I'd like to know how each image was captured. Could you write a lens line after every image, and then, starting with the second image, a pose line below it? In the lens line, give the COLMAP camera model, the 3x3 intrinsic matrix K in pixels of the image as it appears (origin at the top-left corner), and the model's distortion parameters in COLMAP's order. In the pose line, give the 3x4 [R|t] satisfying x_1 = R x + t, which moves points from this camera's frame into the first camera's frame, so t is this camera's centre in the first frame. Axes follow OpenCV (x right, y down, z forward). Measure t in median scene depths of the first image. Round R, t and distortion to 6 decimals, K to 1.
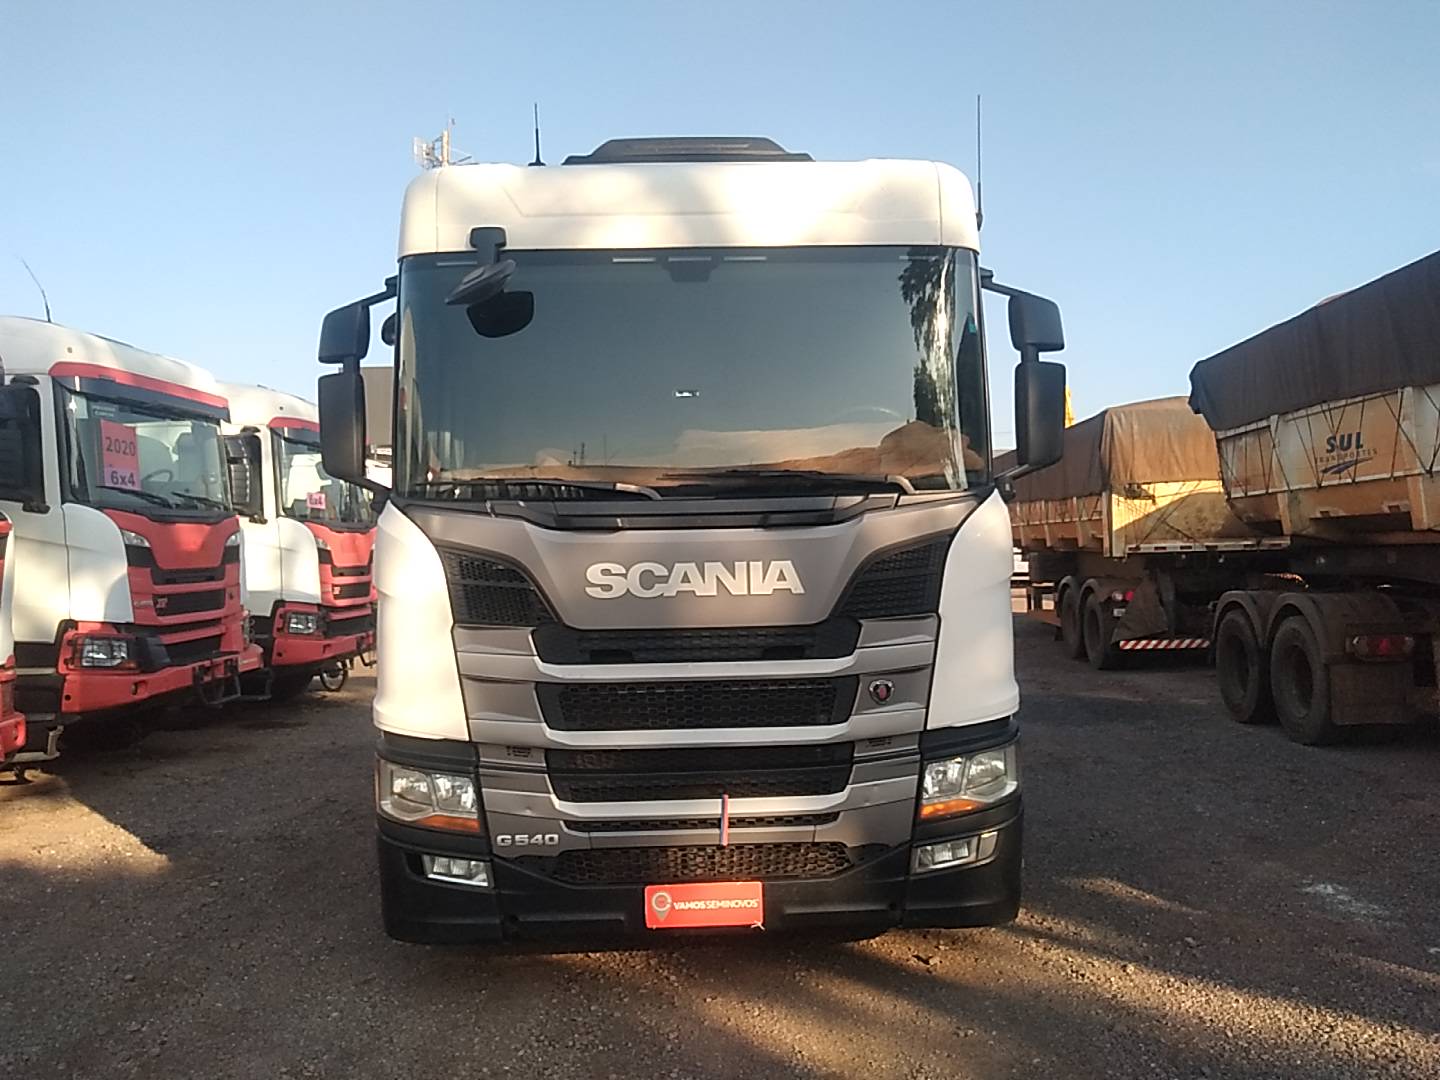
lens RADIAL K [[1138.4, 0, 726.8], [0, 1138.4, 536.6], [0, 0, 1]] dist [0.088703, -0.139037]
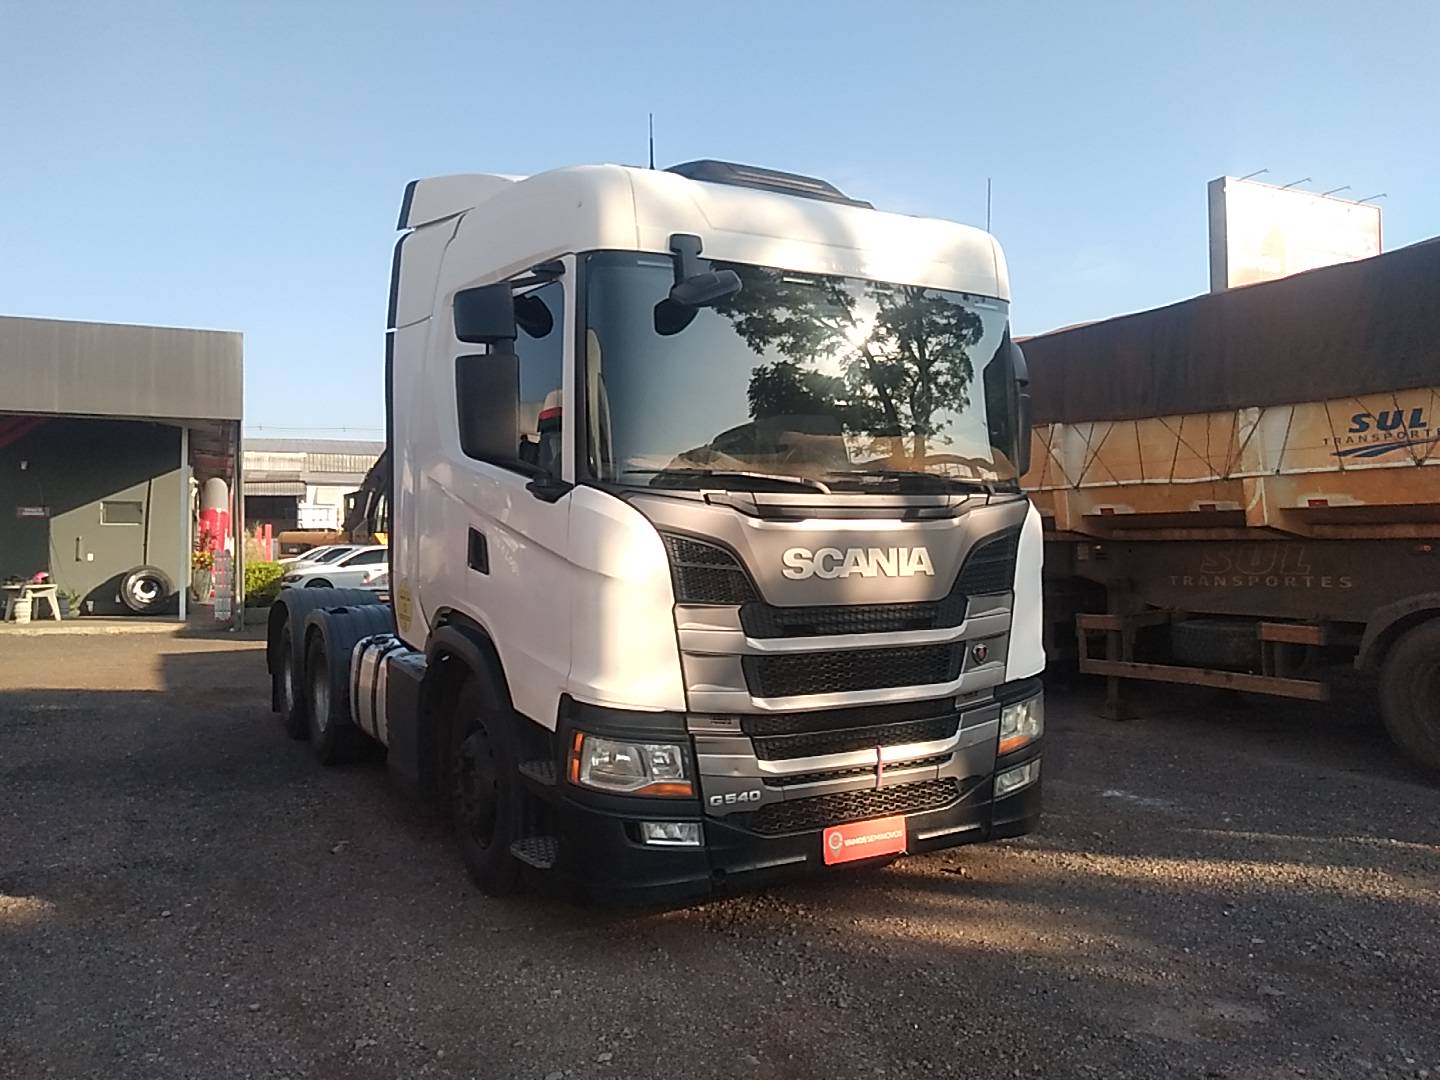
lens RADIAL K [[1138.4, 0, 726.8], [0, 1138.4, 536.6], [0, 0, 1]] dist [0.088703, -0.139037]
pose [[0.878269, 0.013442, 0.477978, -0.702883], [-0.015492, 0.999880, 0.000347, 0.012490], [-0.477916, -0.007710, 0.878372, 0.039345]]
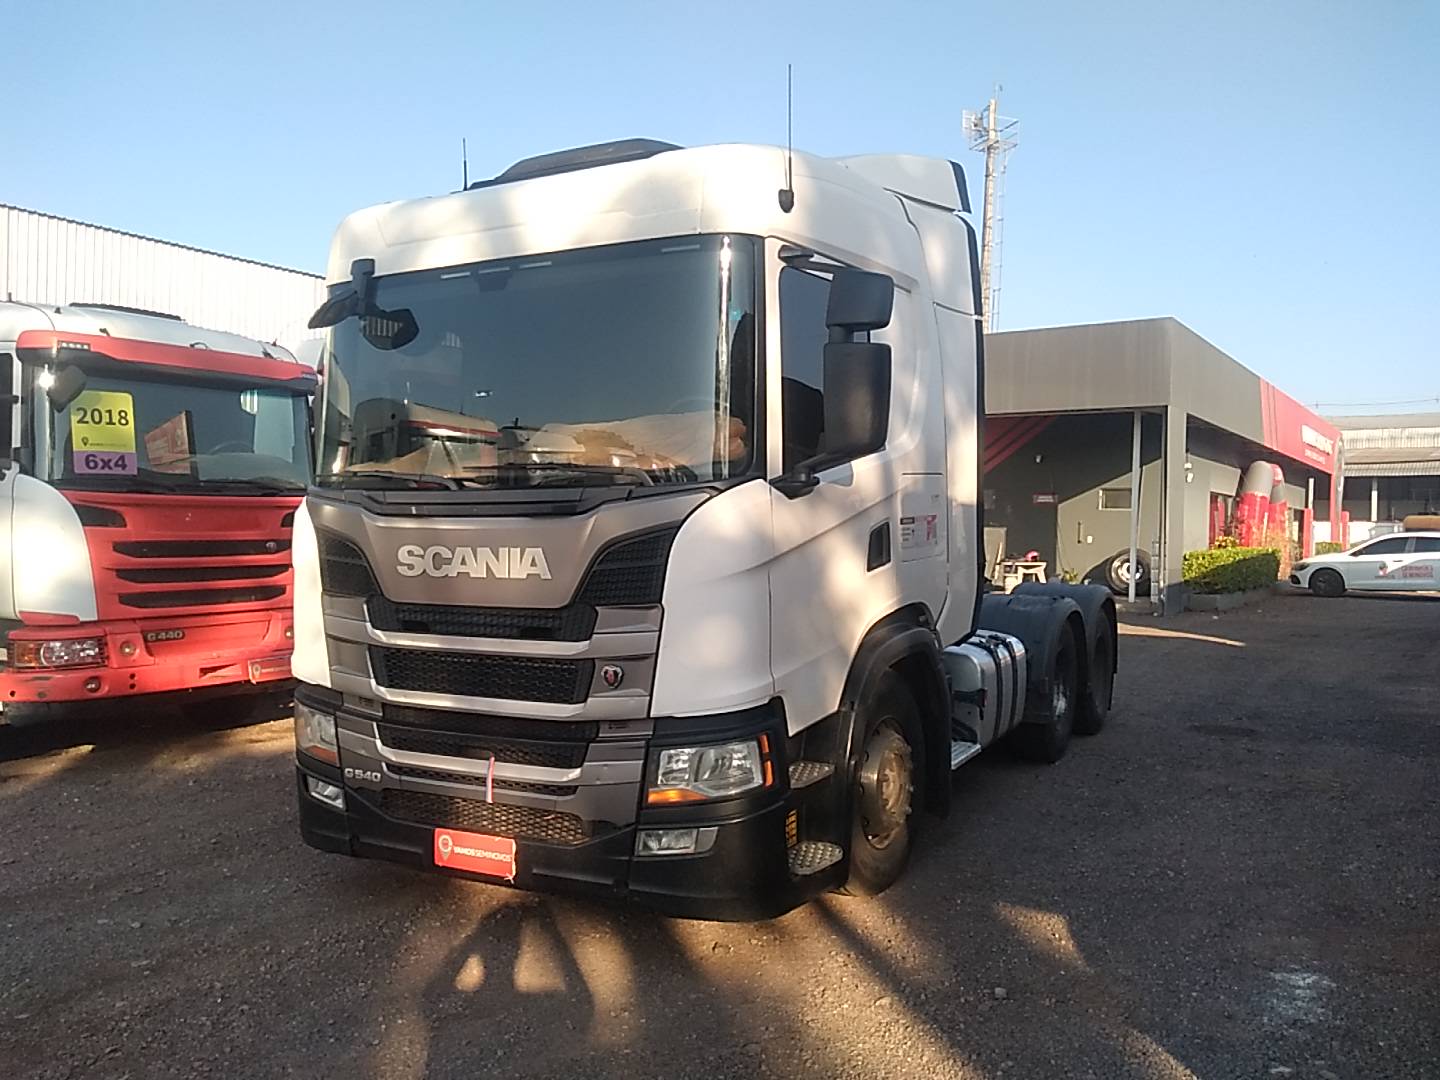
lens RADIAL K [[1138.4, 0, 726.8], [0, 1138.4, 536.6], [0, 0, 1]] dist [0.088703, -0.139037]
pose [[0.865204, 0.025397, -0.500777, 0.741210], [-0.011300, 0.999450, 0.031165, -0.024840], [0.501293, -0.021305, 0.865015, 0.158637]]
